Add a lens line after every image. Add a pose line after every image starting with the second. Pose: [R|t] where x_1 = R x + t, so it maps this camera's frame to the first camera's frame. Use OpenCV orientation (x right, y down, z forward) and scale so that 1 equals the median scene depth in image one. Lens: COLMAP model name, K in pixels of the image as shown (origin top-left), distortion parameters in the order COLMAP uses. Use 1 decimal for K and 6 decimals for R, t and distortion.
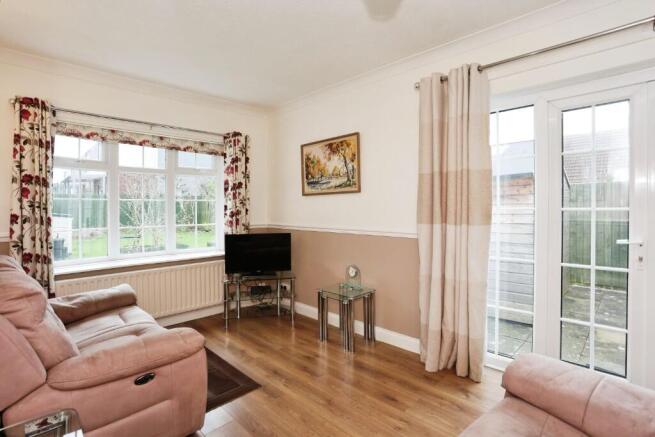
lens RADIAL K [[333.4, 0, 328.8], [0, 333.4, 212.4], [0, 0, 1]] dist [-0.062676, 0.024973]
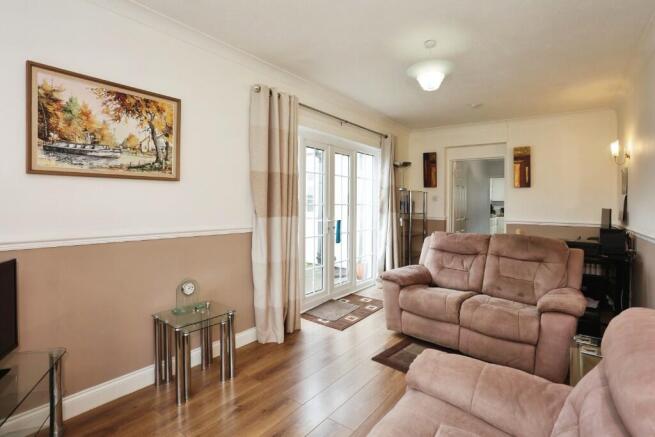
lens RADIAL K [[333.4, 0, 328.8], [0, 333.4, 212.4], [0, 0, 1]] dist [-0.062676, 0.024973]
pose [[-0.159820, -0.018759, 0.986968, -0.653481], [0.007936, 0.999763, 0.020288, -0.002593], [-0.987114, 0.011075, -0.159633, 0.750638]]
